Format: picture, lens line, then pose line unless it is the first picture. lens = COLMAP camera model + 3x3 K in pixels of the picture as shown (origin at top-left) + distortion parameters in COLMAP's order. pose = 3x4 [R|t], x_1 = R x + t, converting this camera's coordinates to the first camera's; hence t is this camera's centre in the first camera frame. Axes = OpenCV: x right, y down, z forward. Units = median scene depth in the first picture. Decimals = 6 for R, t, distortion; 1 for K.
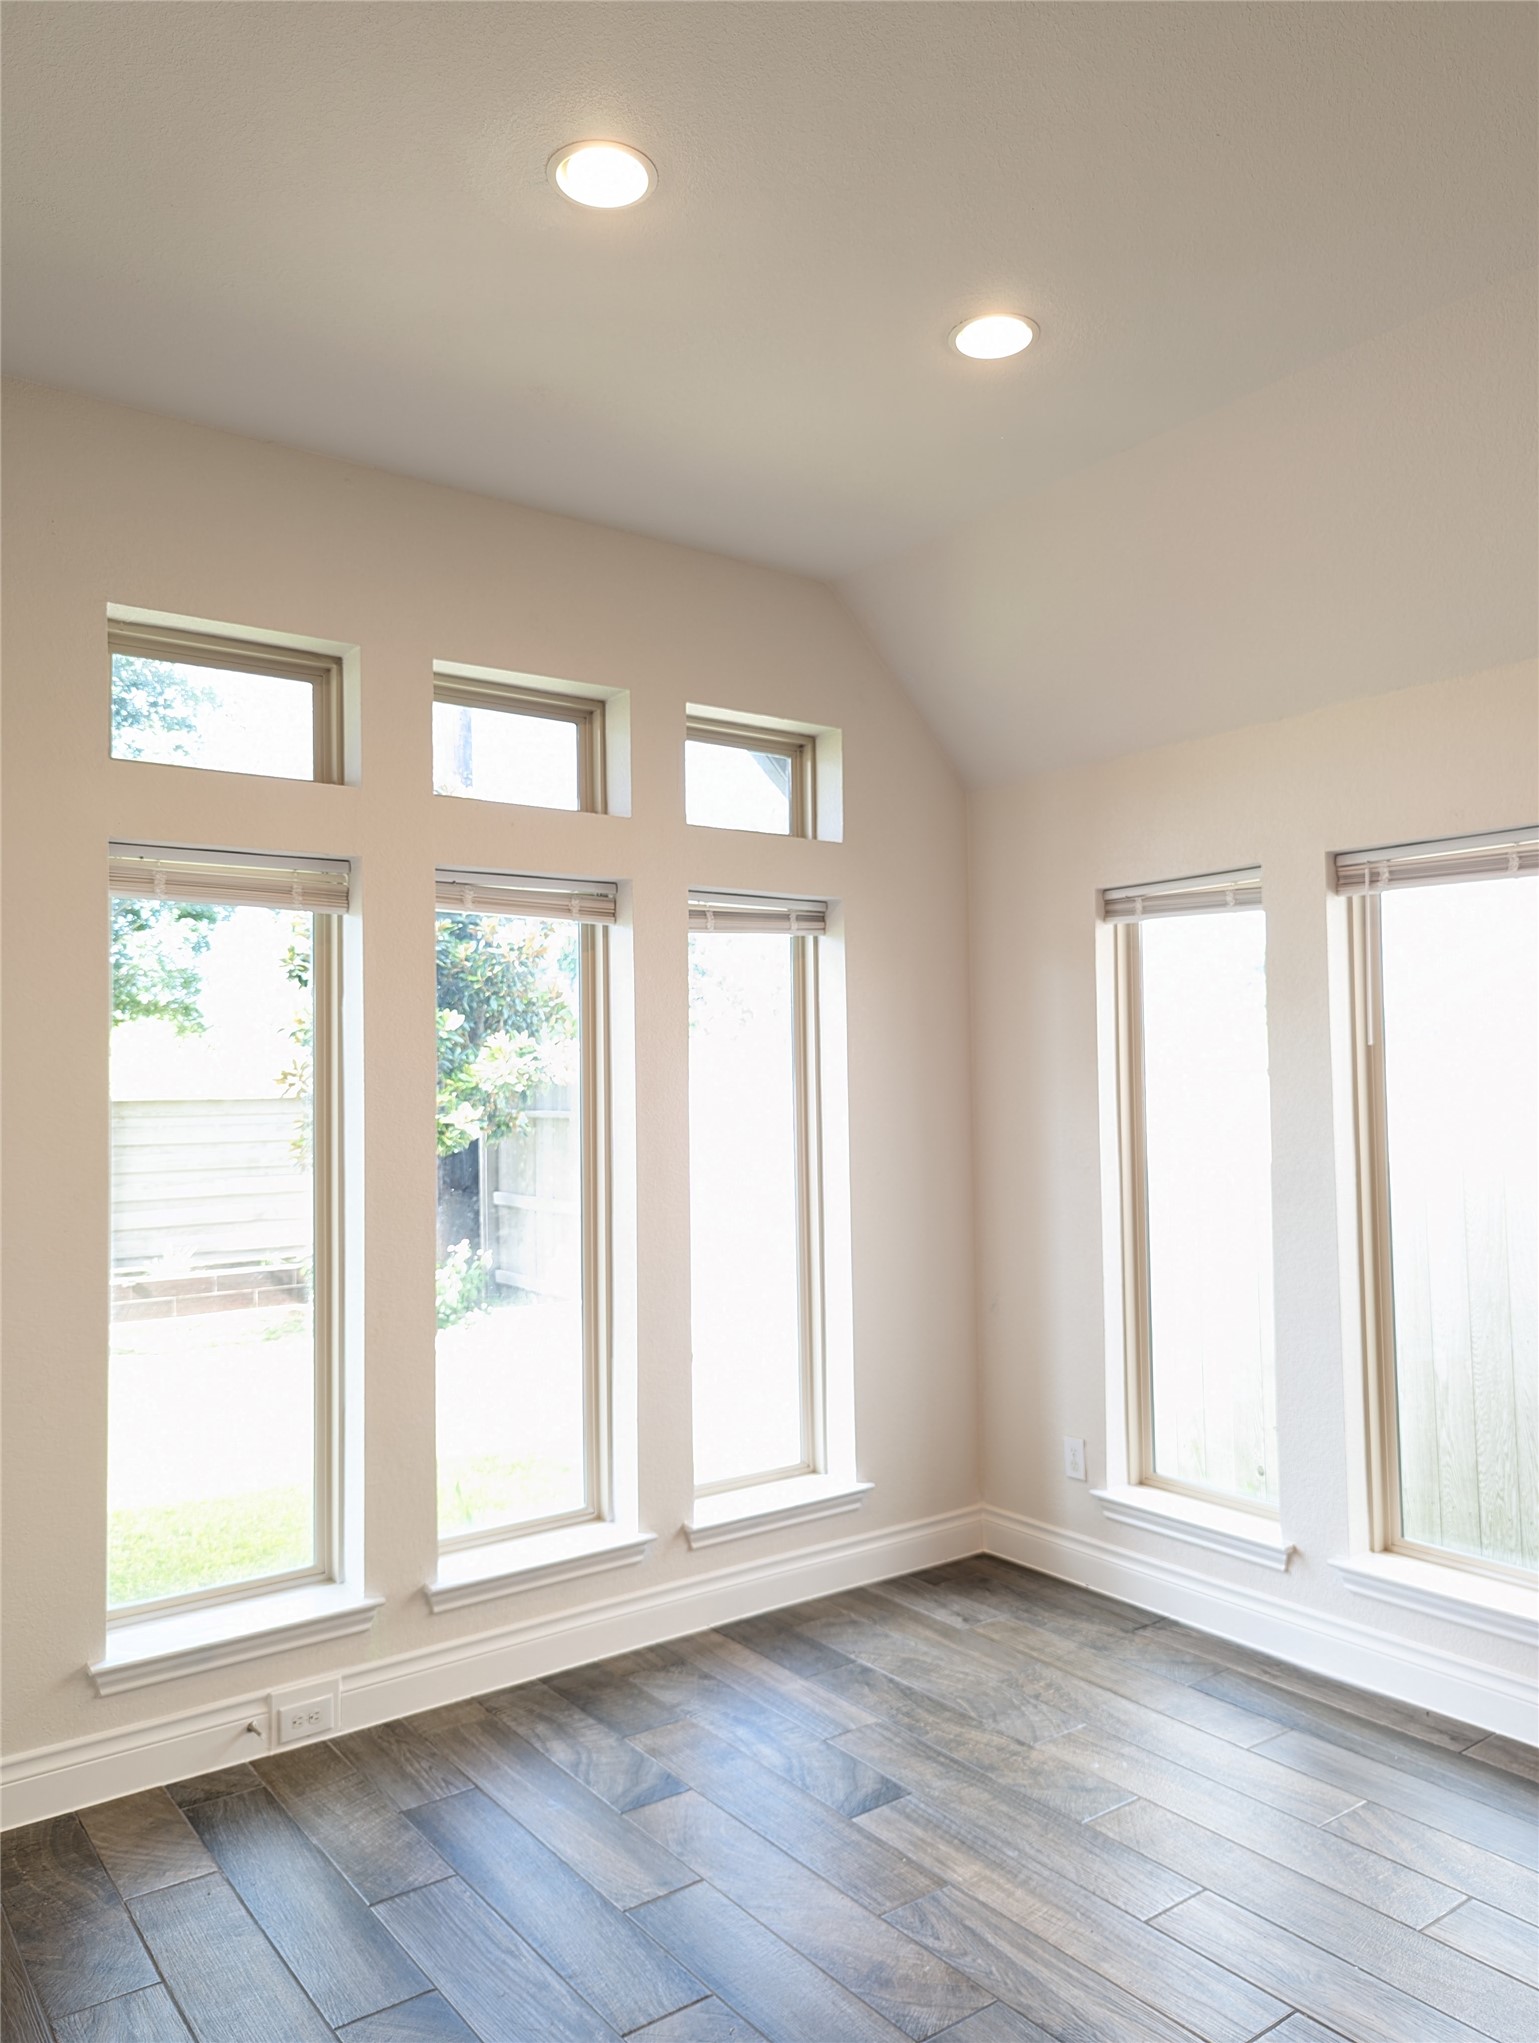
lens RADIAL K [[1450.3, 0, 768.0], [0, 1450.3, 1024.3], [0, 0, 1]] dist [0.055341, -0.051339]
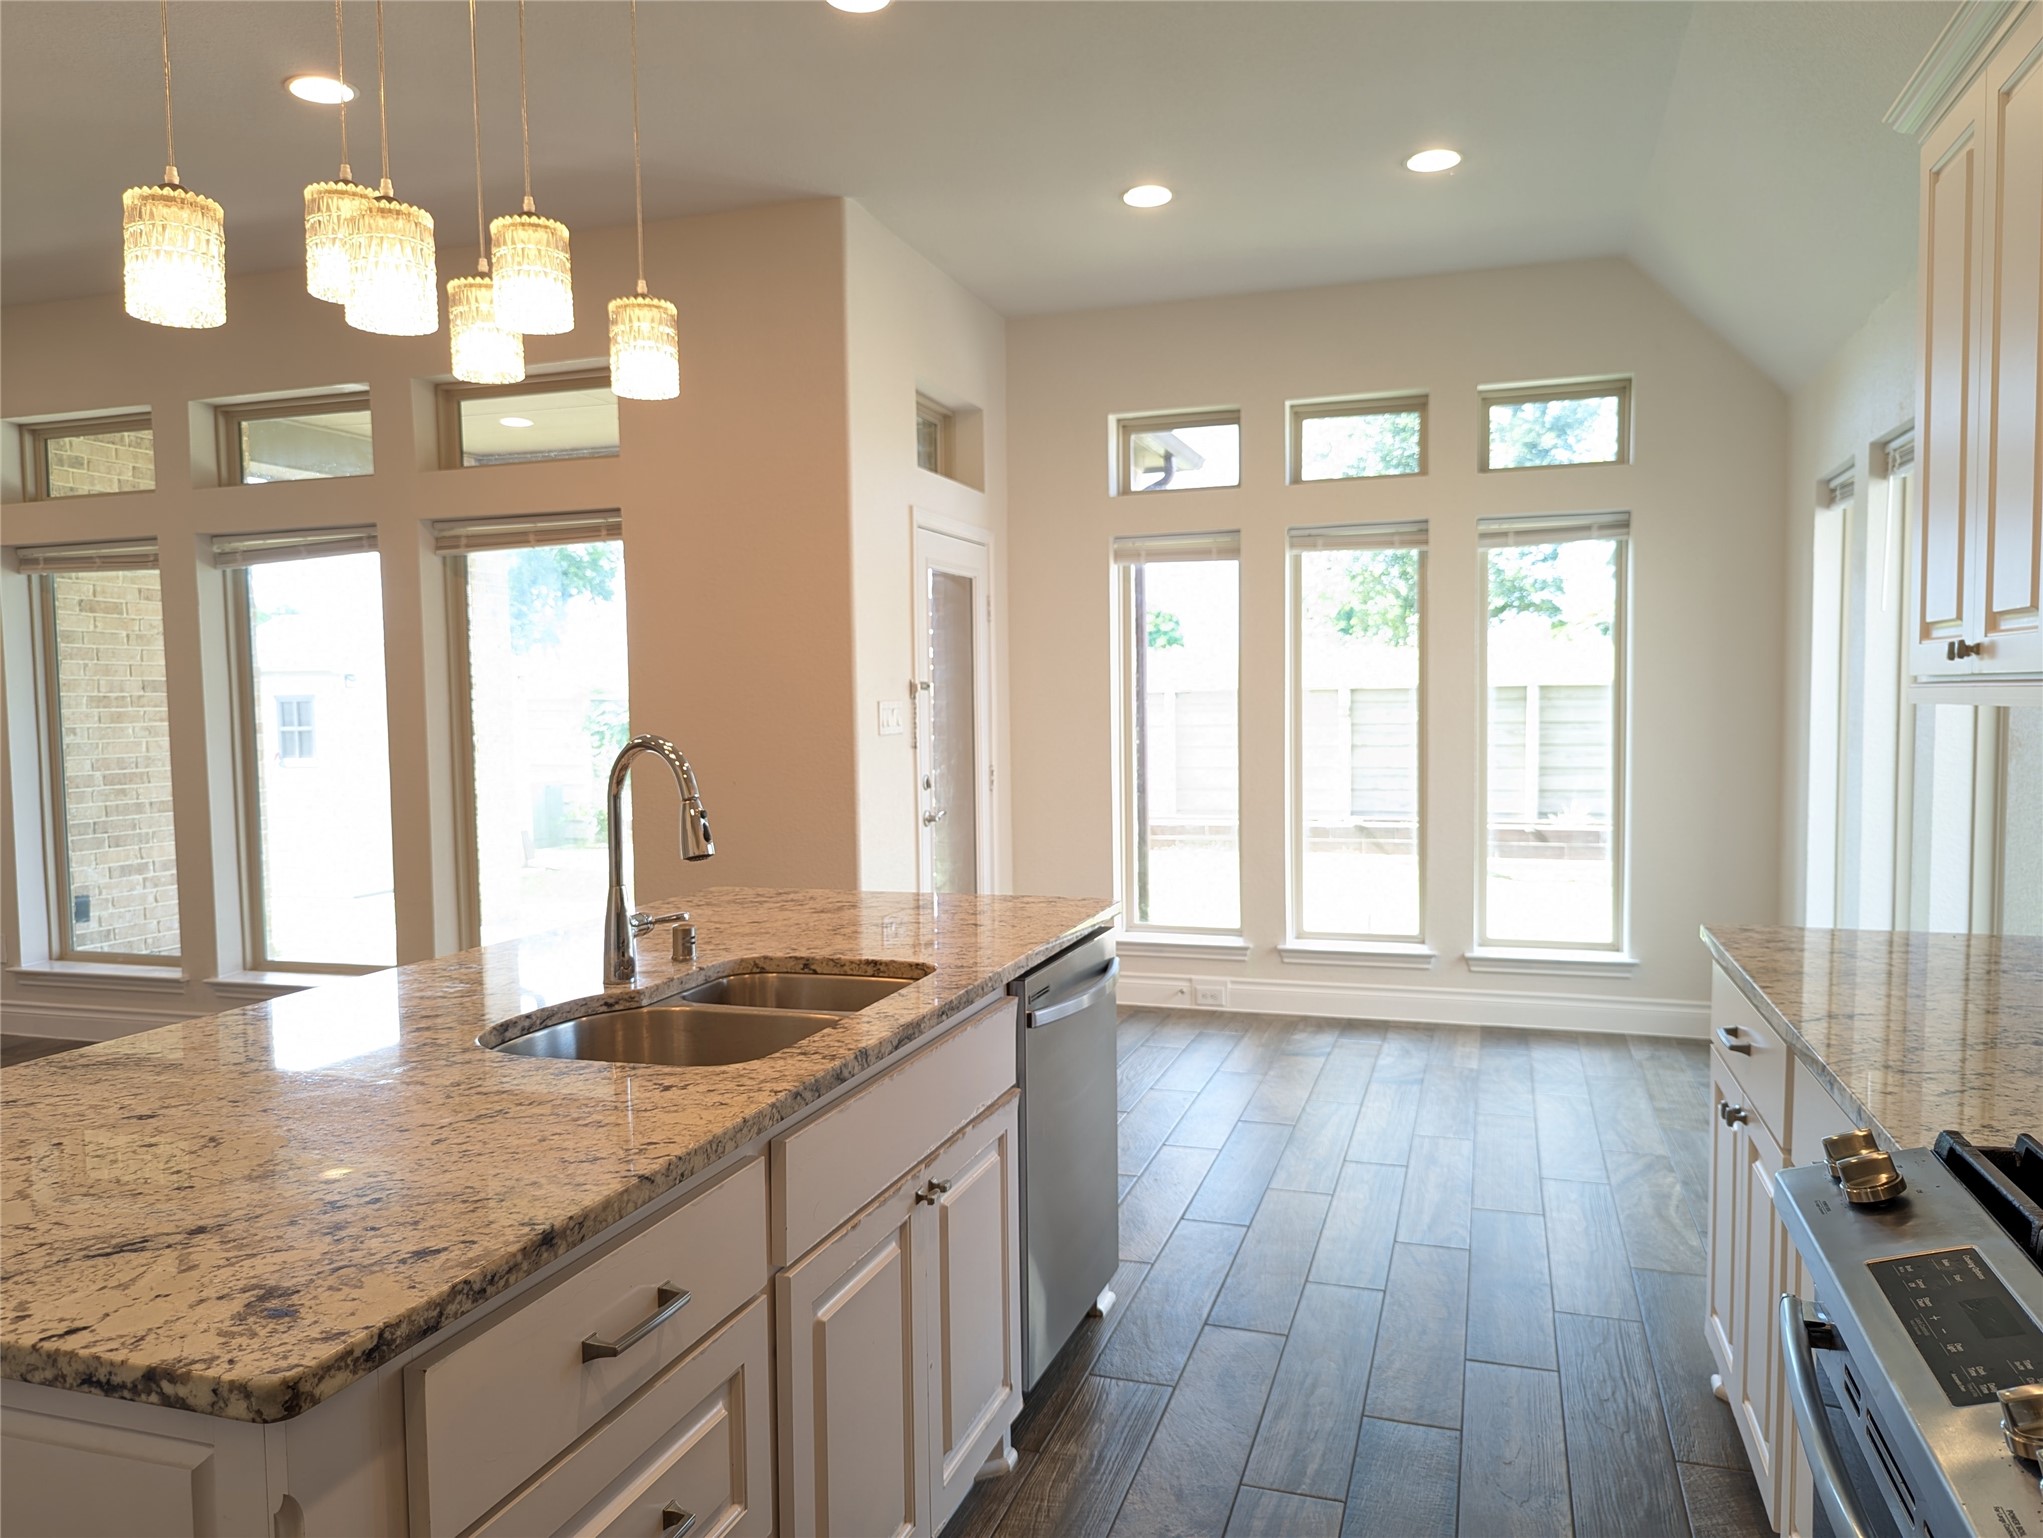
lens RADIAL K [[1450.3, 0, 1020.2], [0, 1450.3, 777.8], [0, 0, 1]] dist [0.055341, -0.051339]
pose [[0.583941, 0.051473, -0.810162, 0.882242], [0.035207, 0.995443, 0.088621, 0.017228], [0.811032, -0.080273, 0.579468, -0.217211]]
